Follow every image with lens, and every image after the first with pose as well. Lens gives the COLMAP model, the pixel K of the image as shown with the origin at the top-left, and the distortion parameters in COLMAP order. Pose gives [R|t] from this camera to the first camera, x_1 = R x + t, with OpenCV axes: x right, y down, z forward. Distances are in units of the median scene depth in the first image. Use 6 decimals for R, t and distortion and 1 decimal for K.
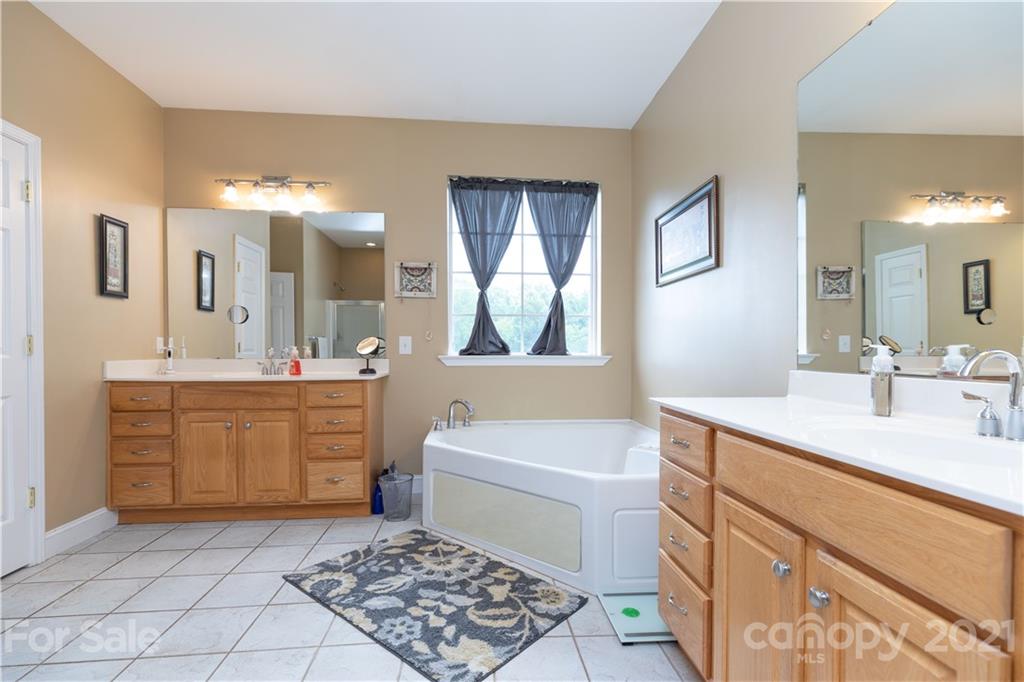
lens RADIAL K [[468.5, 0, 515.3], [0, 468.5, 357.0], [0, 0, 1]] dist [0.010529, -0.000073]
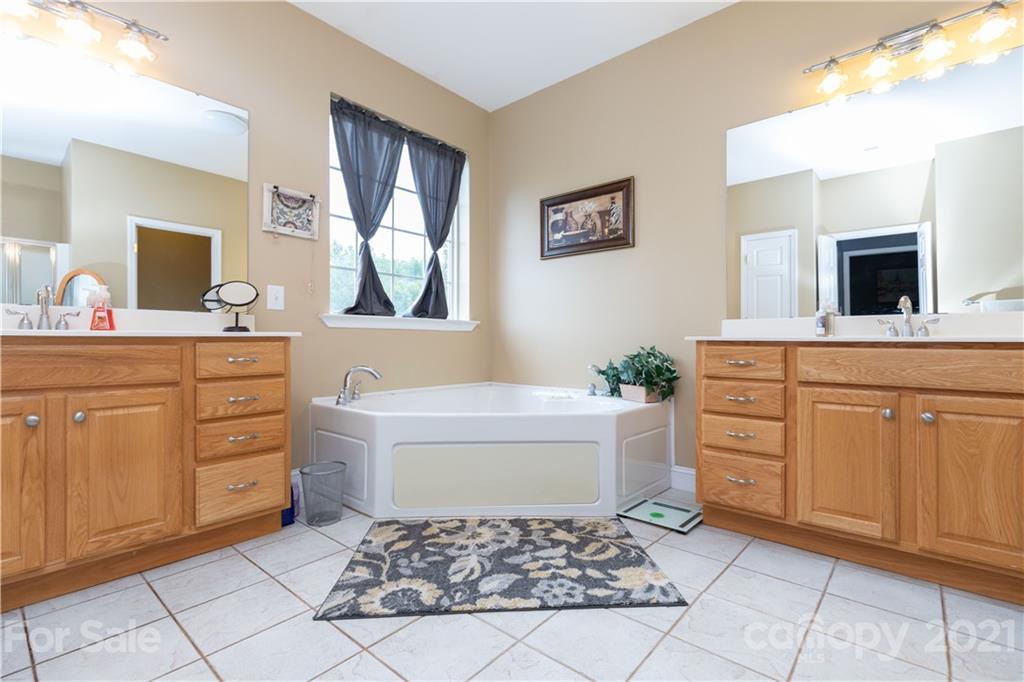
lens RADIAL K [[468.5, 0, 512.3], [0, 468.5, 334.4], [0, 0, 1]] dist [0.010529, -0.000073]
pose [[0.717013, 0.011973, 0.696957, -0.654385], [0.007787, 0.999652, -0.025184, 0.074826], [-0.697016, 0.023485, 0.716671, 0.278827]]
